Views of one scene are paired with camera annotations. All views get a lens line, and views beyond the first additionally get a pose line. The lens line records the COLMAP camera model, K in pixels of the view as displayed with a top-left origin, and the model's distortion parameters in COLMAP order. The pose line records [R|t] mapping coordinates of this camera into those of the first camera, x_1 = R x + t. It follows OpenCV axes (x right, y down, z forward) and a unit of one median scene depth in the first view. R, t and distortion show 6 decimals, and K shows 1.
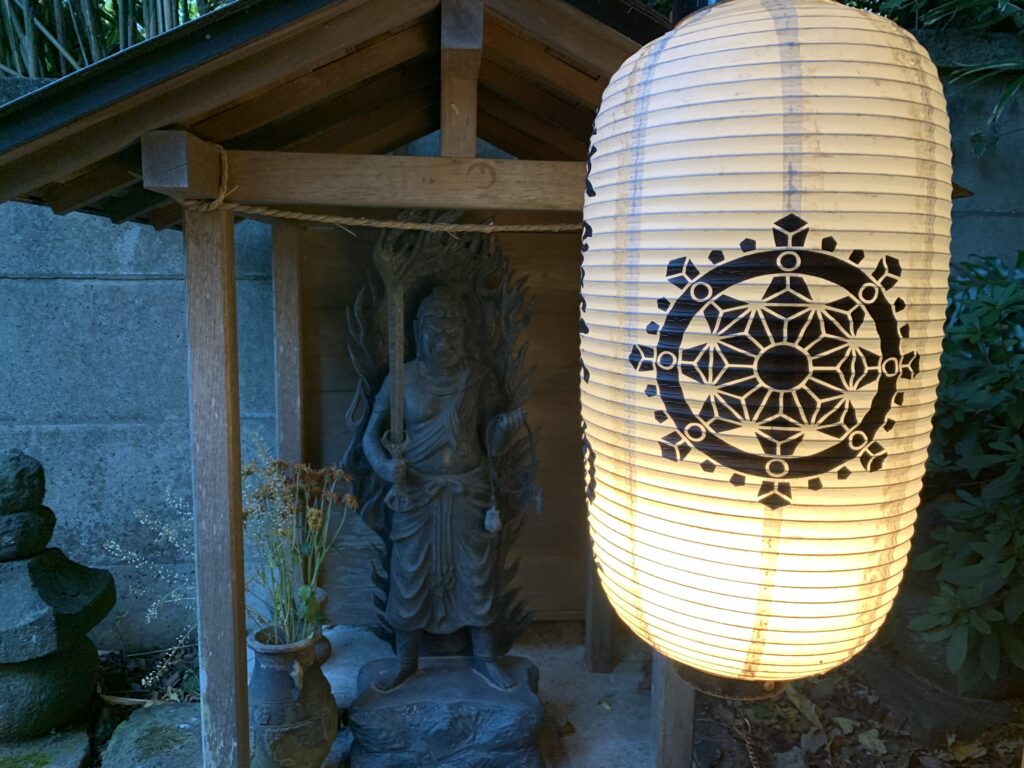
lens RADIAL K [[791.1, 0, 513.9], [0, 791.1, 384.9], [0, 0, 1]] dist [0.010284, 0.003523]
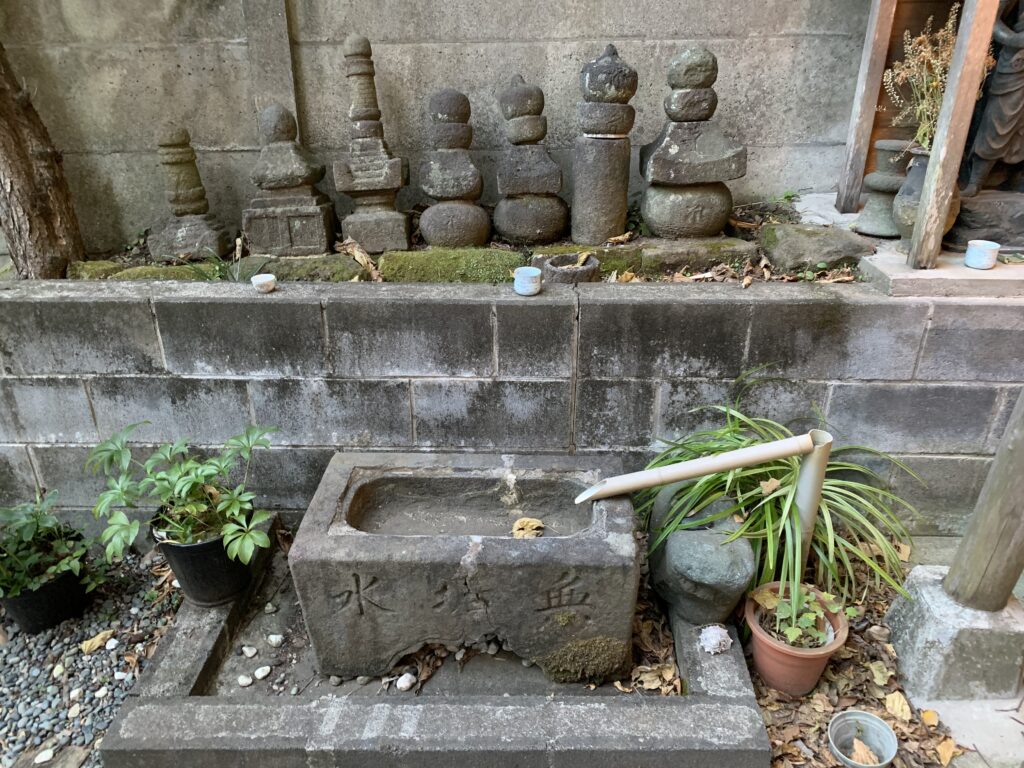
lens RADIAL K [[791.1, 0, 510.0], [0, 791.1, 380.9], [0, 0, 1]] dist [0.010284, 0.003523]
pose [[0.993140, 0.036985, -0.110929, -0.687879], [-0.000751, 0.950659, 0.310237, 0.189399], [0.116929, -0.308026, 0.944165, -0.549183]]
